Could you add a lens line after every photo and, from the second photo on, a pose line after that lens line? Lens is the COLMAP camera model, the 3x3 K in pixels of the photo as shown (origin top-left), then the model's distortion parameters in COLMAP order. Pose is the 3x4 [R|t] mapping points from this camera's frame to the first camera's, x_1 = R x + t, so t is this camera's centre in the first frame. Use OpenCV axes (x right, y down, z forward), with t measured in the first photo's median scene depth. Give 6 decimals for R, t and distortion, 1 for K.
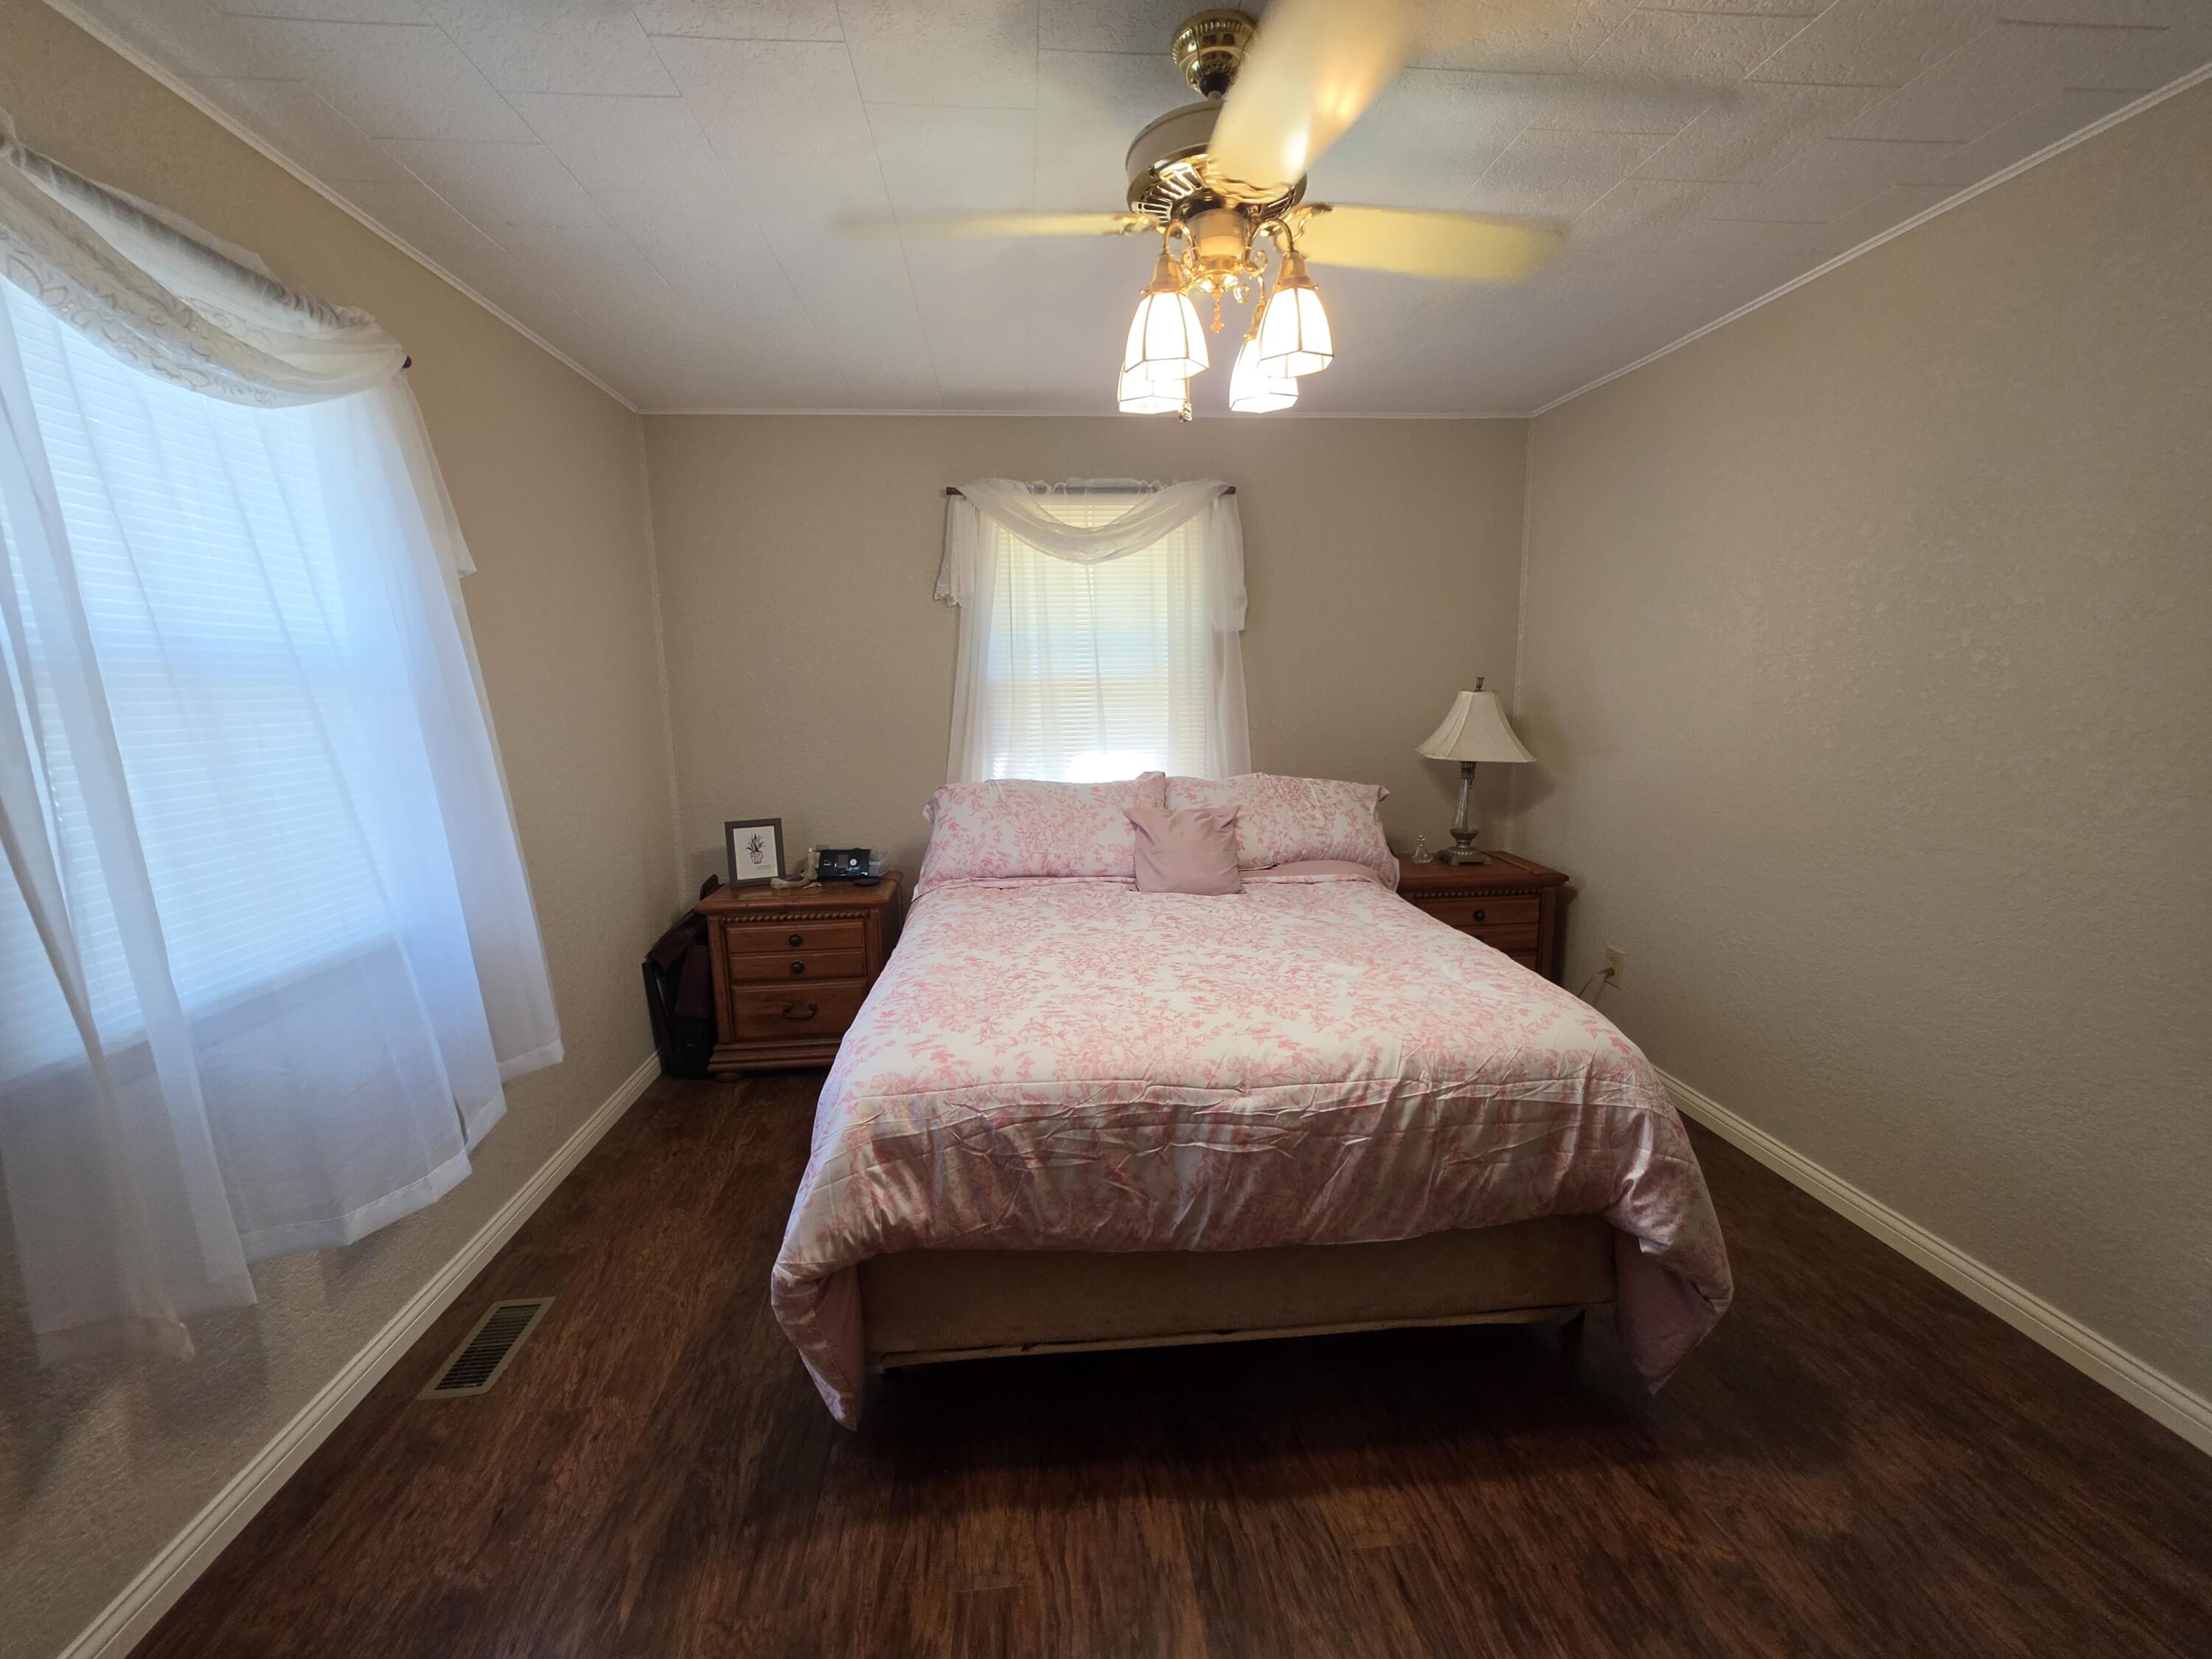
lens RADIAL K [[890.4, 0, 1103.2], [0, 890.4, 826.3], [0, 0, 1]] dist [-0.006324, 0.003504]
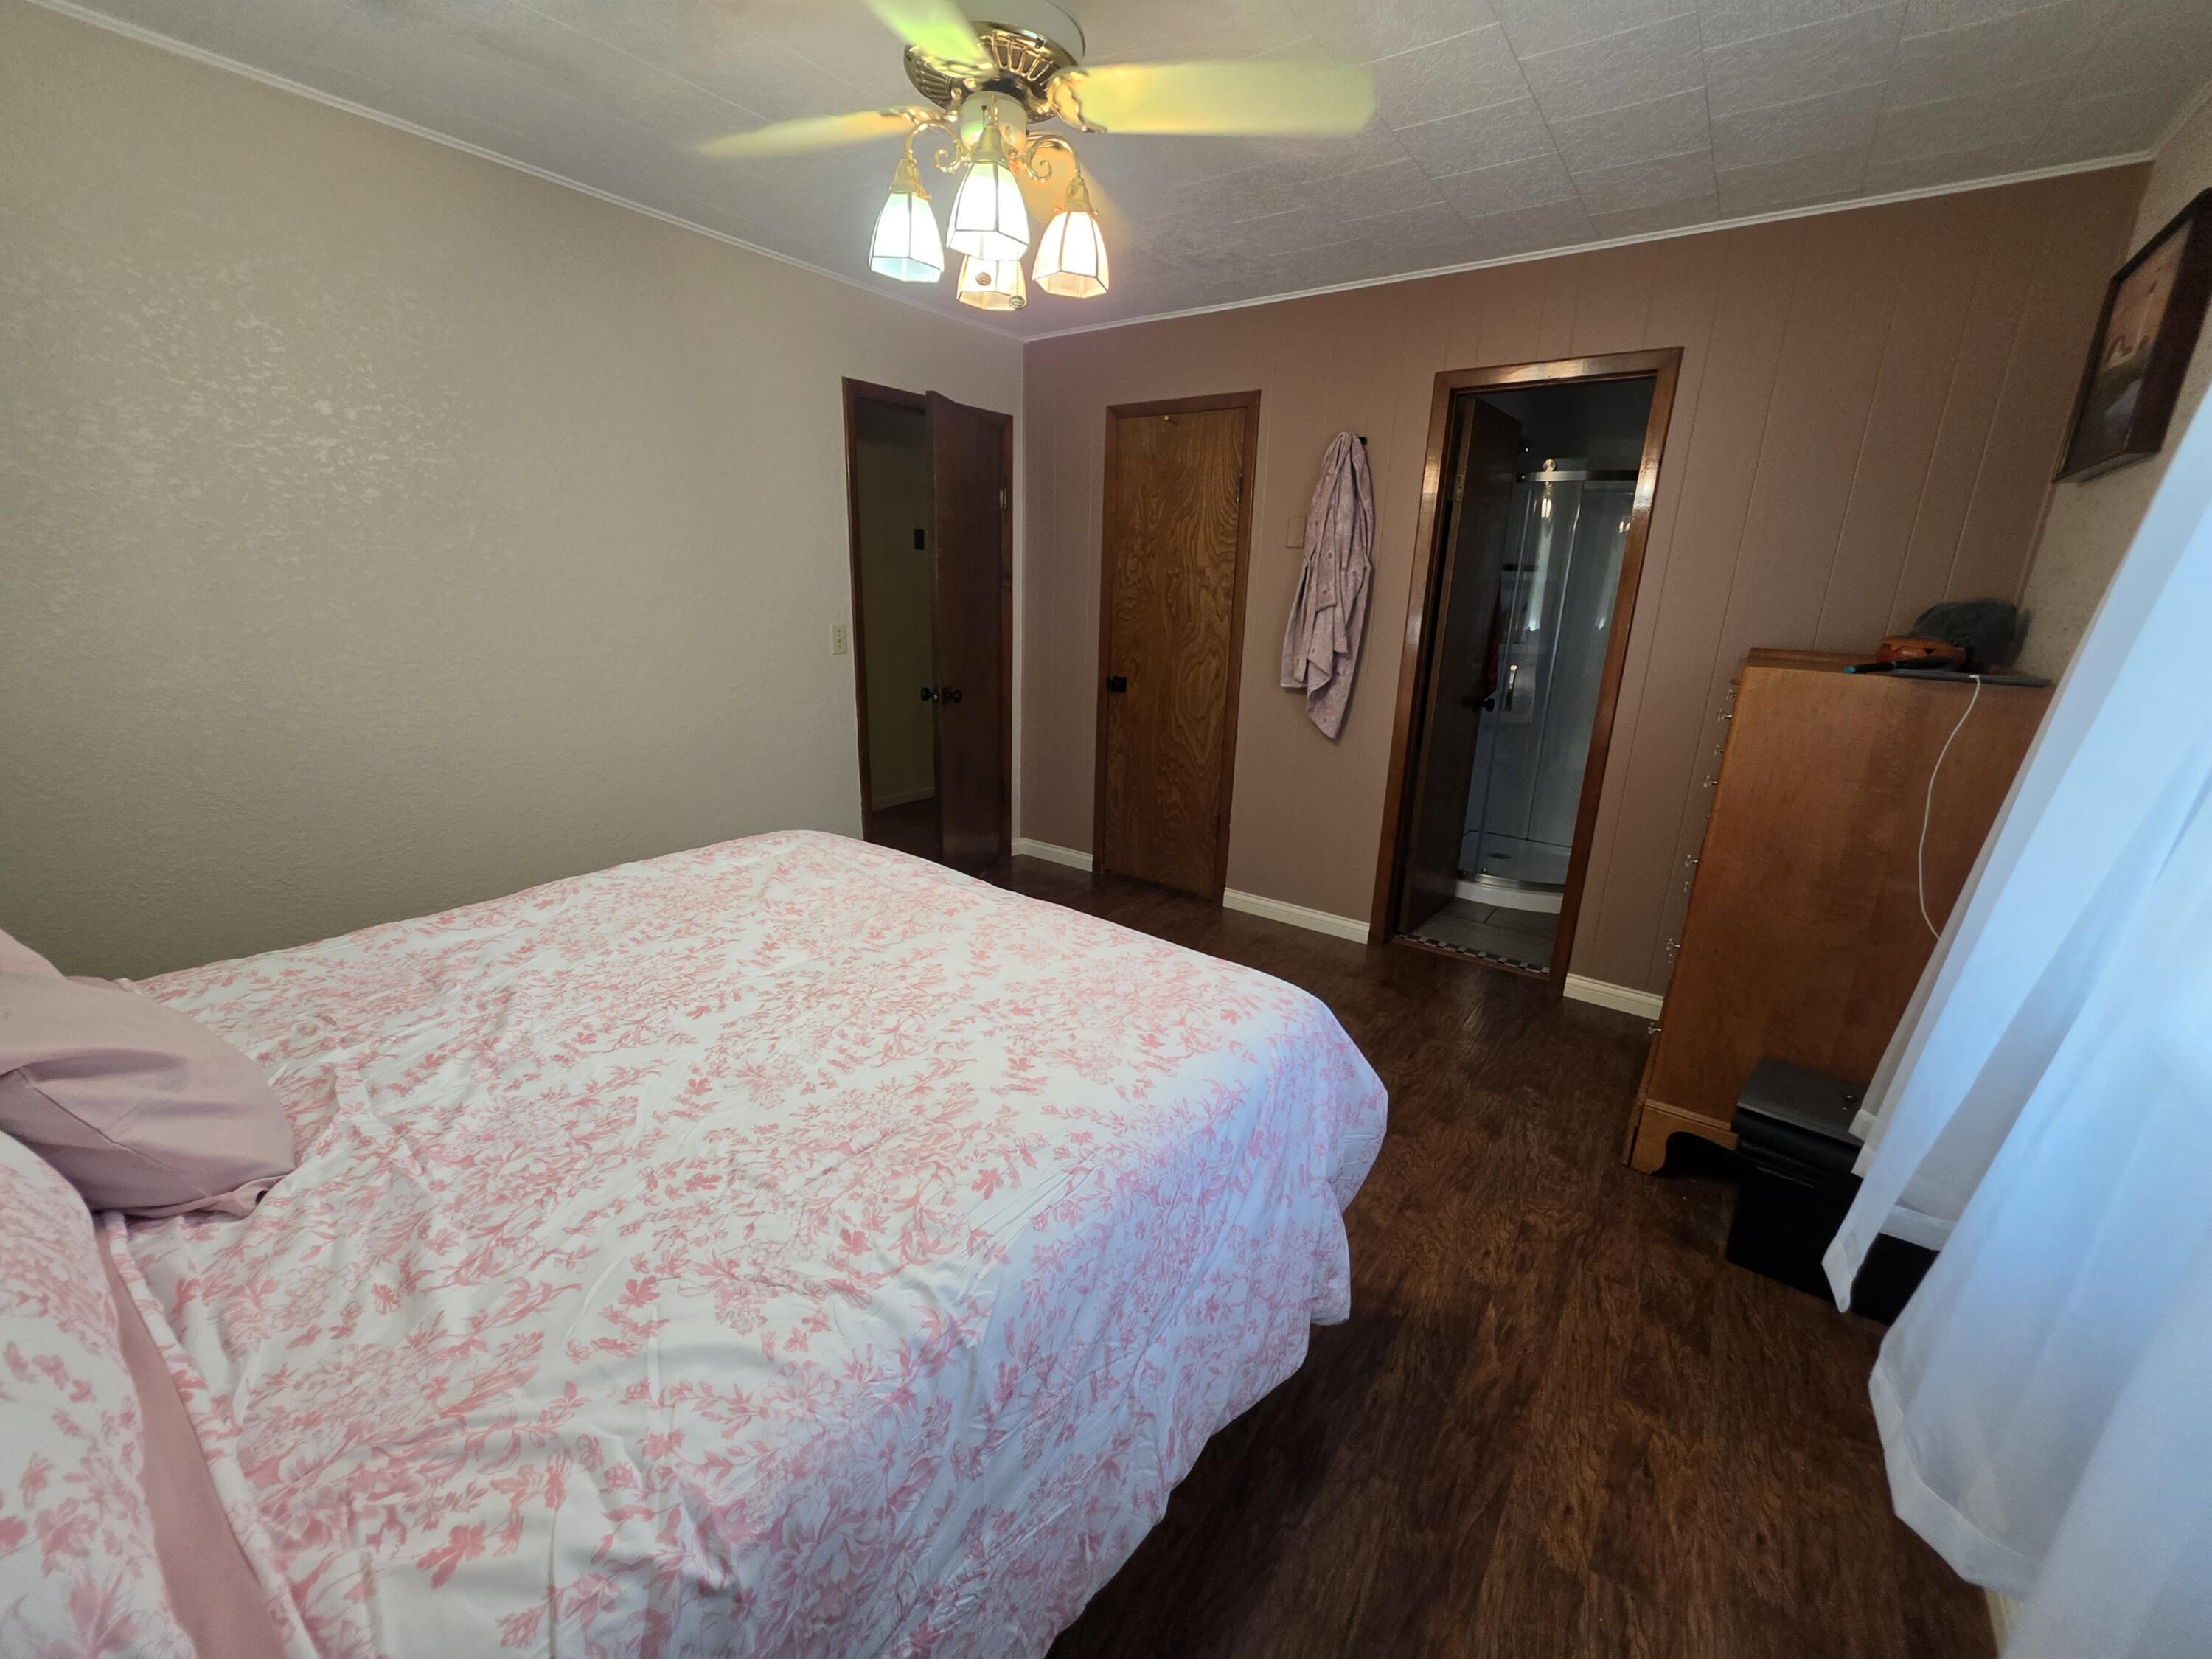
lens RADIAL K [[890.4, 0, 1103.2], [0, 890.4, 826.3], [0, 0, 1]] dist [-0.006324, 0.003504]
pose [[-0.748219, -0.186463, 0.636711, -0.690465], [0.092738, 0.920878, 0.378661, -0.269955], [-0.656939, 0.342368, -0.671726, 1.711643]]
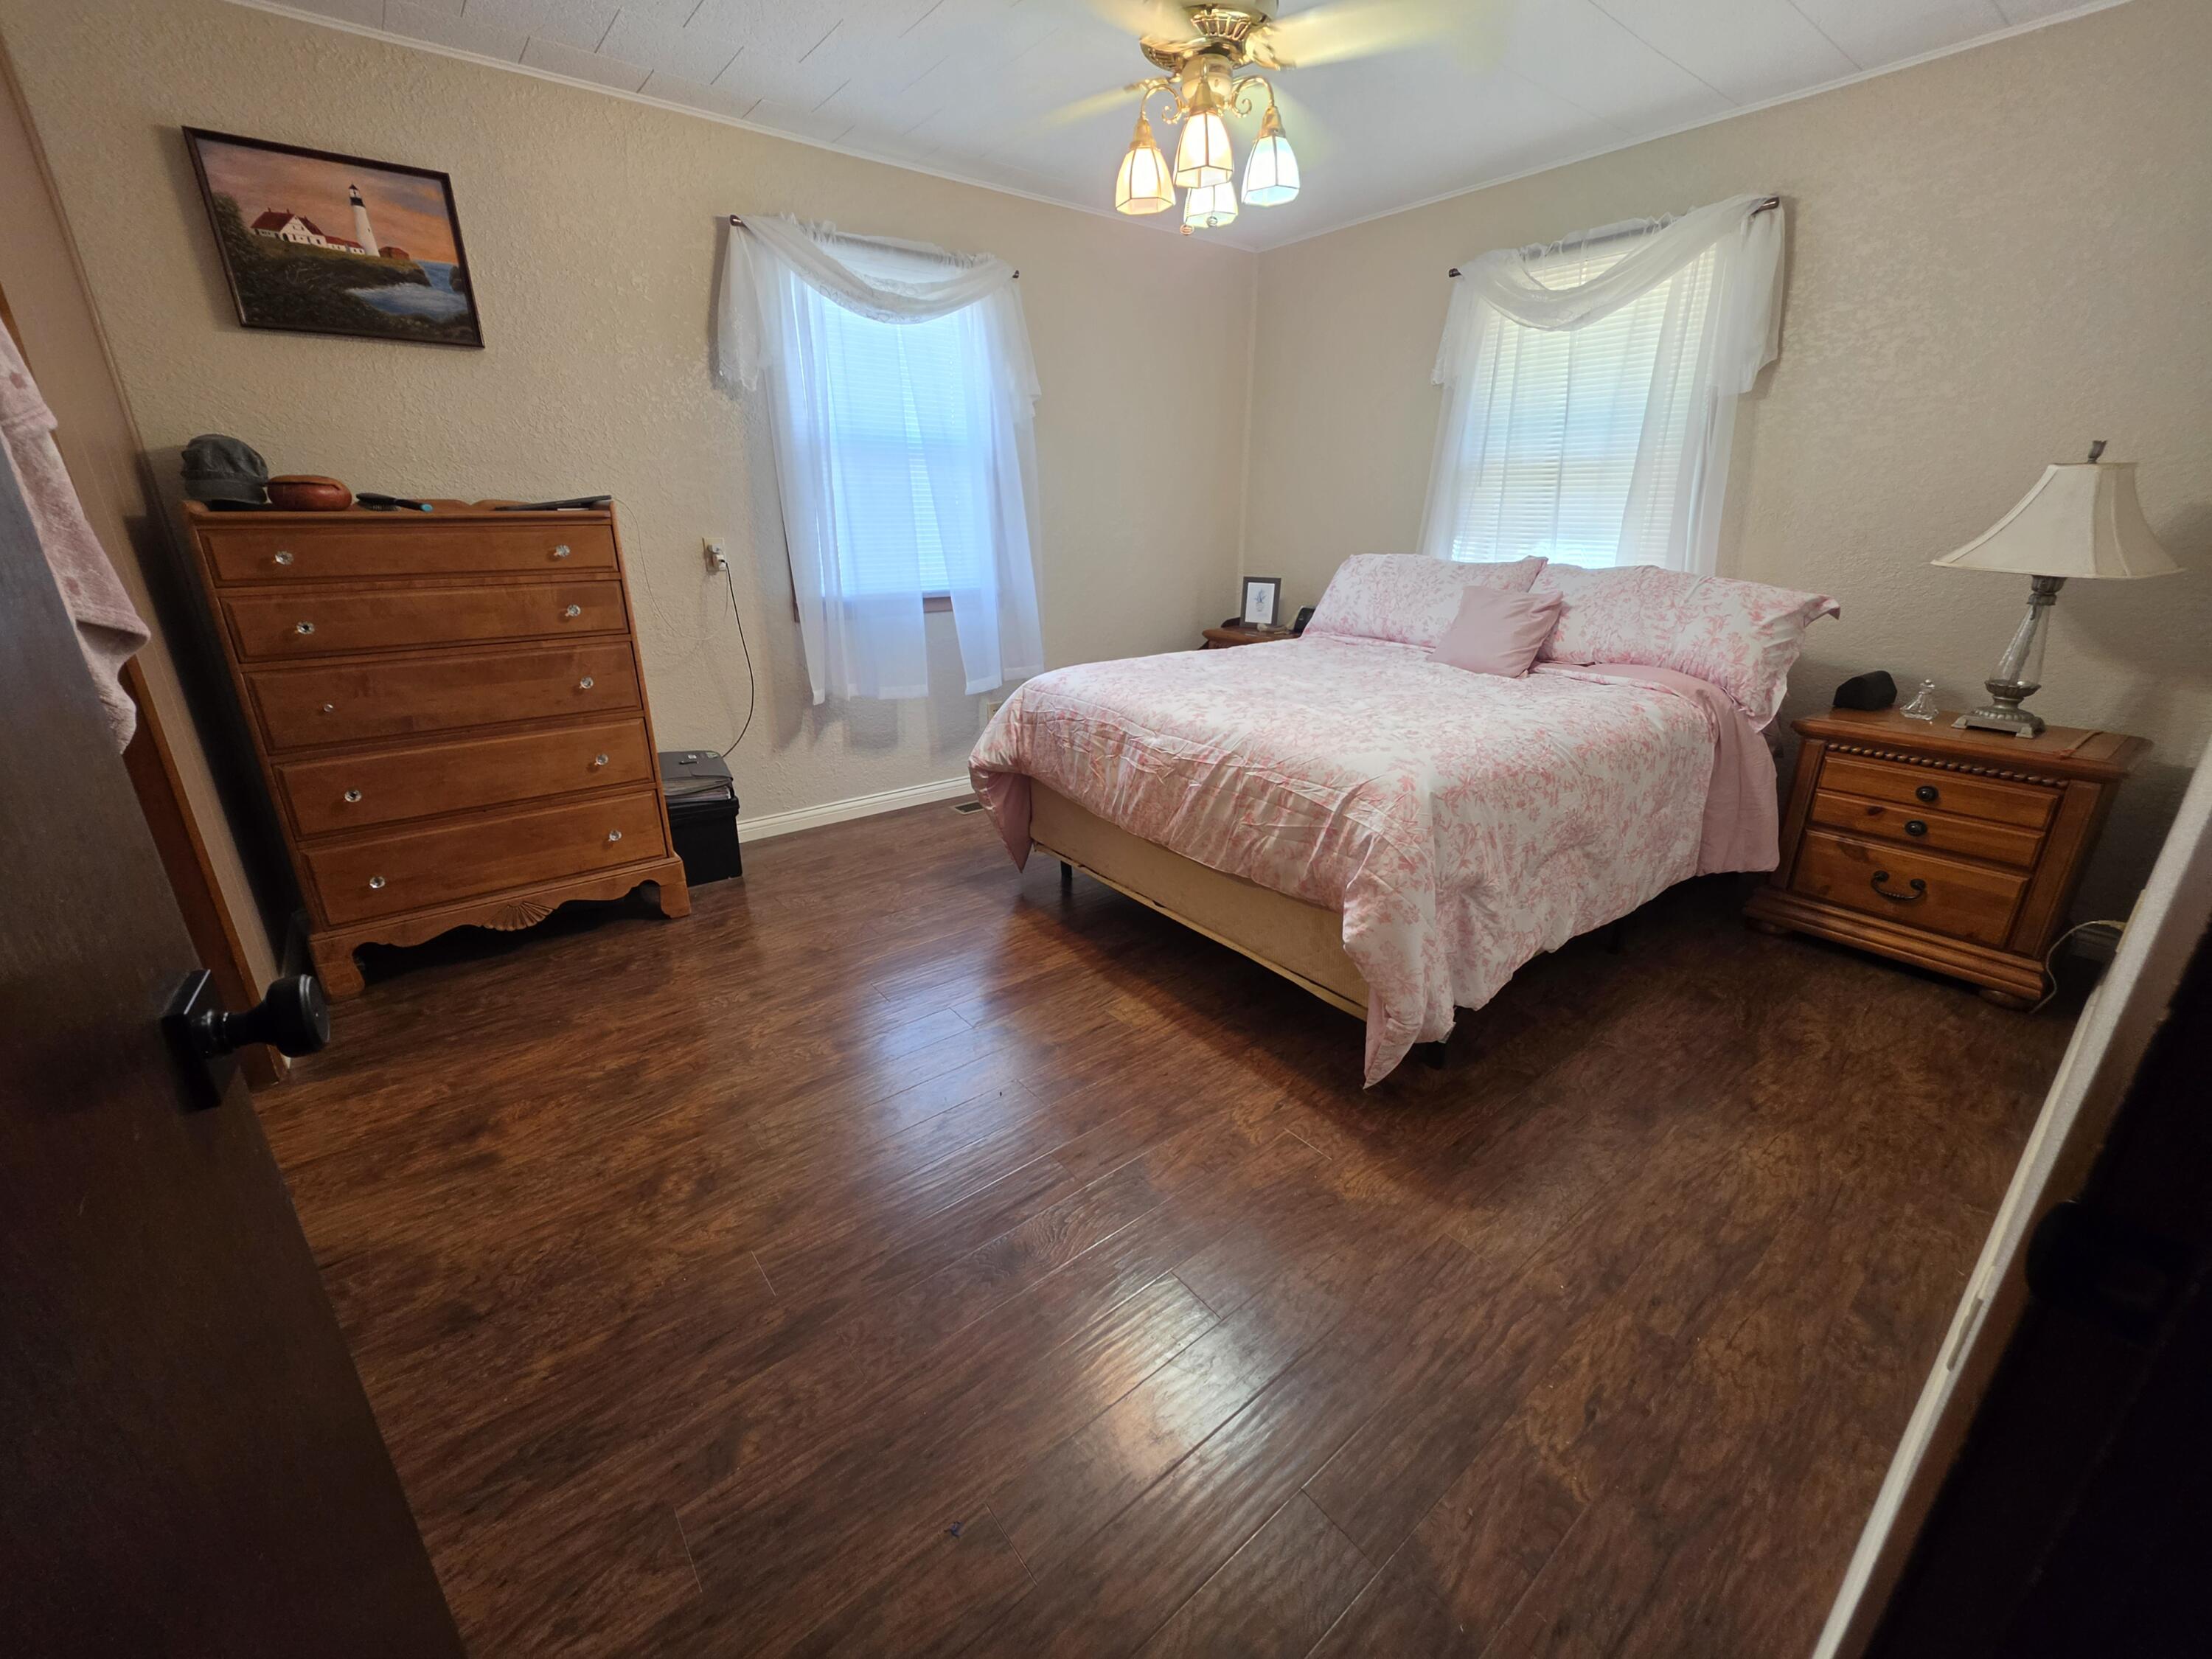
lens RADIAL K [[890.4, 0, 1103.2], [0, 890.4, 826.3], [0, 0, 1]] dist [-0.006324, 0.003504]
pose [[0.545604, 0.298300, -0.783156, 1.300191], [-0.145365, 0.954027, 0.262112, 0.070107], [0.825340, -0.029166, 0.563883, 0.091766]]
